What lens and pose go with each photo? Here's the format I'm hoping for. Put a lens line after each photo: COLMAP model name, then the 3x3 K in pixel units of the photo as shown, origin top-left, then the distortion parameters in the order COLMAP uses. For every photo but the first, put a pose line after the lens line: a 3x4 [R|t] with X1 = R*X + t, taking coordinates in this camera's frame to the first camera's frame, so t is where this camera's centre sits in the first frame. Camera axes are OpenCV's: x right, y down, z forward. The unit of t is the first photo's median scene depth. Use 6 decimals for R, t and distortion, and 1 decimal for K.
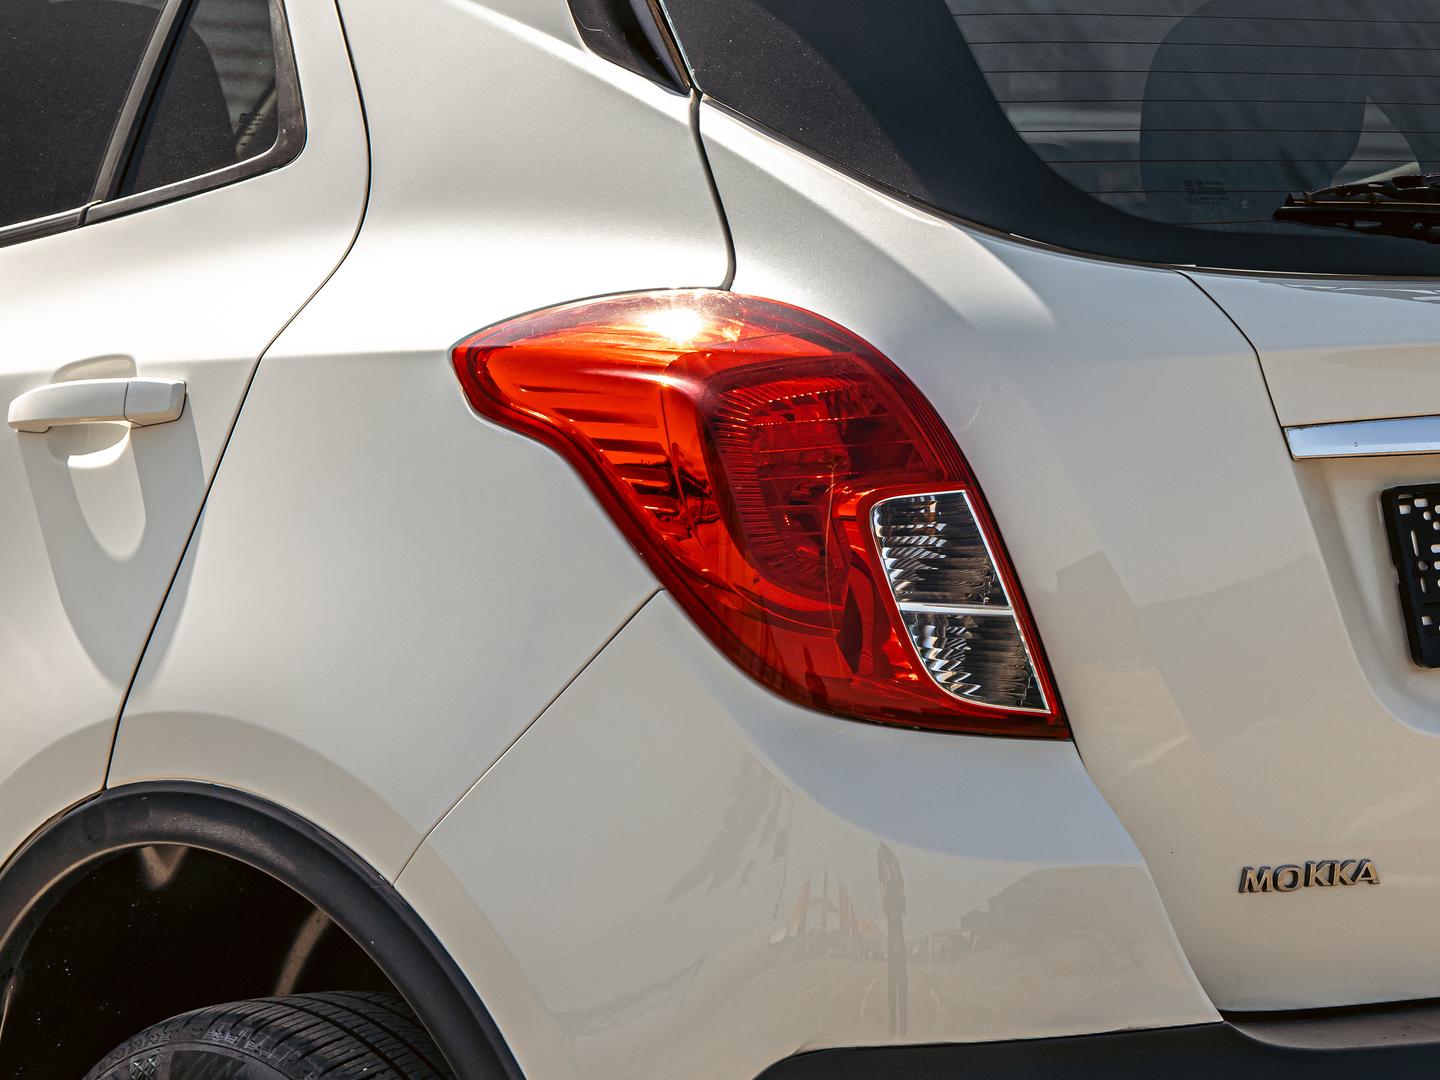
lens RADIAL K [[4597.9, 0, 720.0], [0, 4597.9, 540.0], [0, 0, 1]] dist [0.304514, 0.510689]
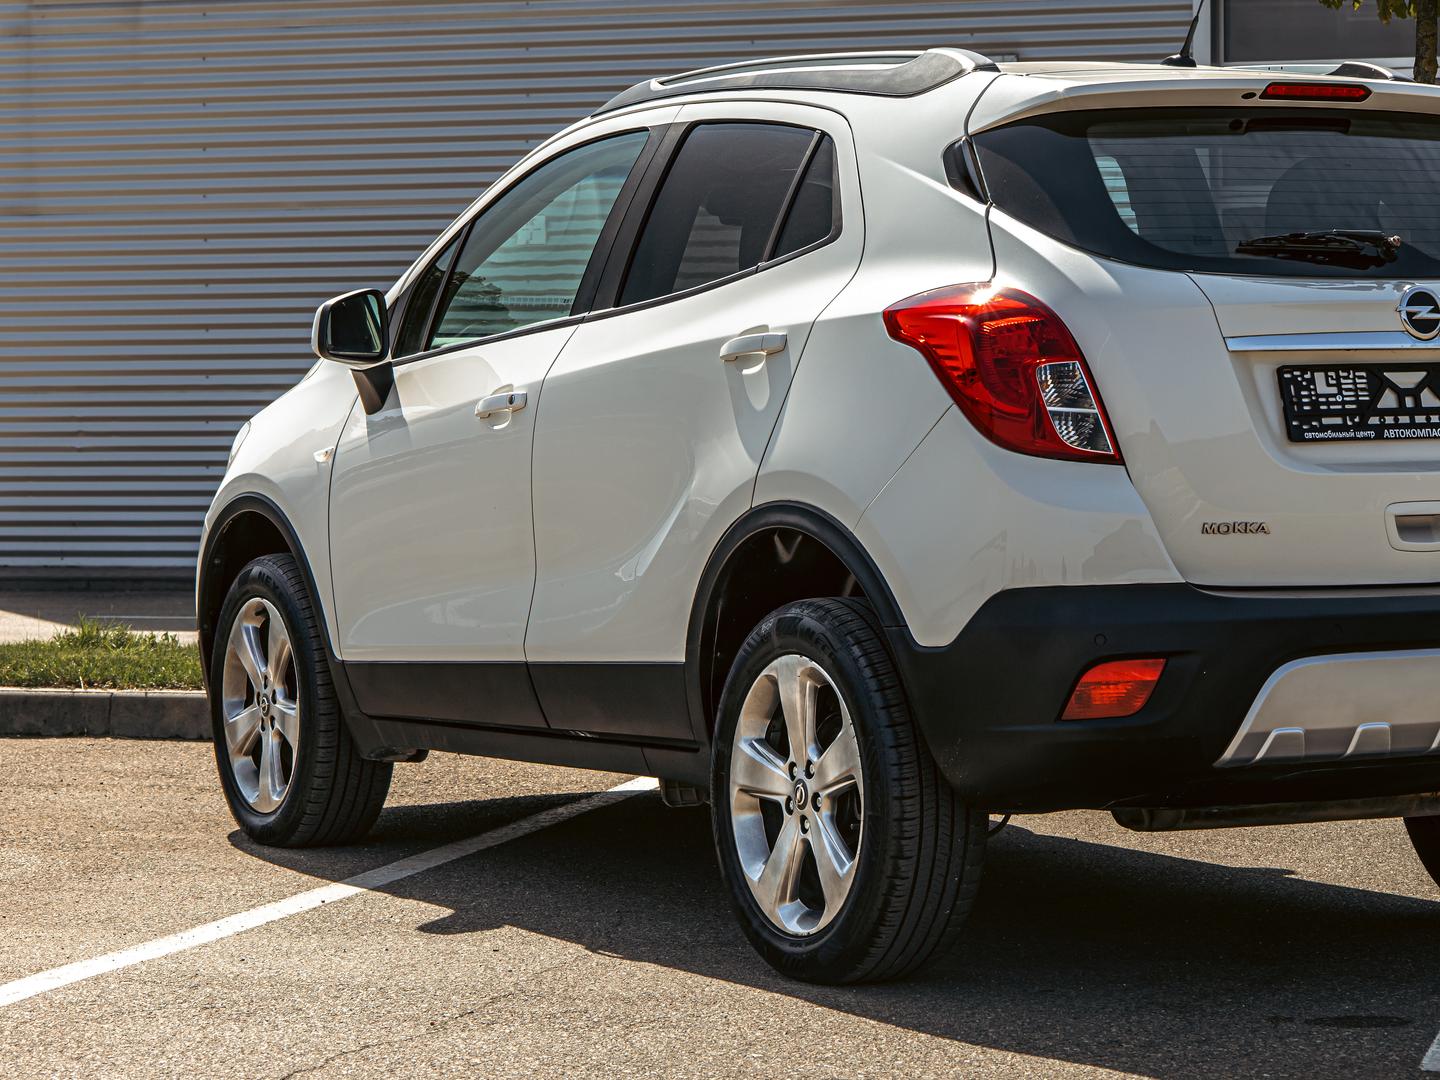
lens RADIAL K [[4597.9, 0, 720.0], [0, 4597.9, 540.0], [0, 0, 1]] dist [0.304514, 0.510689]
pose [[0.970088, -0.000790, -0.242753, 0.436635], [-0.012916, 0.998410, -0.054866, 0.207728], [0.242411, 0.056360, 0.968535, -1.316028]]
